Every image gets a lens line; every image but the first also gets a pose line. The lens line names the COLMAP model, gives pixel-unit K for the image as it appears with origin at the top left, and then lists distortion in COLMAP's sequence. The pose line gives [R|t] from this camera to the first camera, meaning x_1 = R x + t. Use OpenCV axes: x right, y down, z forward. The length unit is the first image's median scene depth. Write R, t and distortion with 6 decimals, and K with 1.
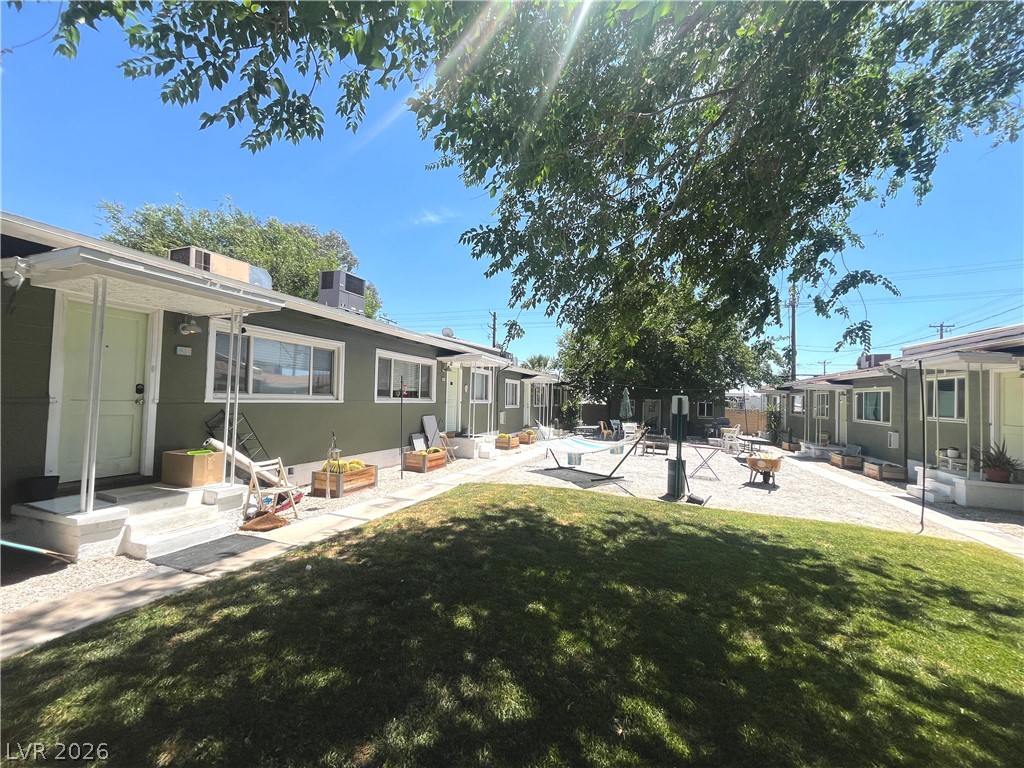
lens RADIAL K [[410.9, 0, 507.9], [0, 410.9, 385.1], [0, 0, 1]] dist [-0.003009, 0.000100]
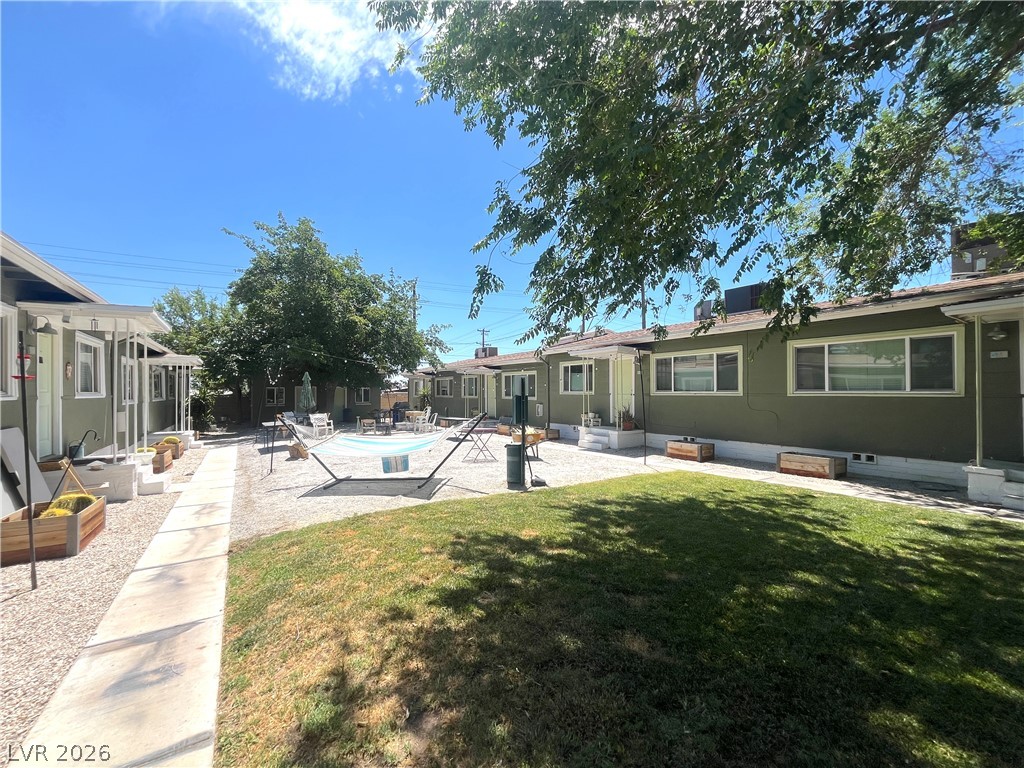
lens RADIAL K [[413.9, 0, 508.8], [0, 413.9, 384.6], [0, 0, 1]] dist [-0.001795, -0.000086]
pose [[0.597078, -0.022678, 0.801862, -0.256975], [-0.000311, 0.999594, 0.028502, 0.013885], [-0.802183, -0.017267, 0.596829, 0.333038]]
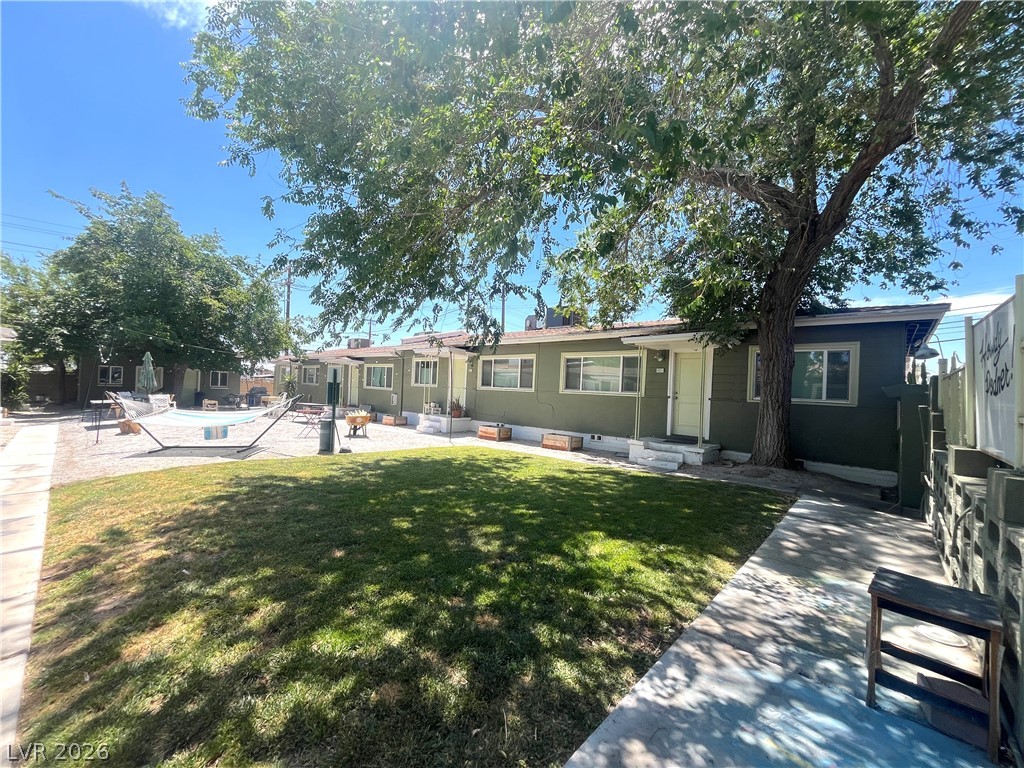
lens RADIAL K [[413.9, 0, 508.8], [0, 413.9, 384.6], [0, 0, 1]] dist [-0.001795, -0.000086]
pose [[0.383350, -0.010628, 0.923542, -0.365932], [-0.055700, 0.997848, 0.034603, 0.004391], [-0.921922, -0.064706, 0.381933, 0.045665]]
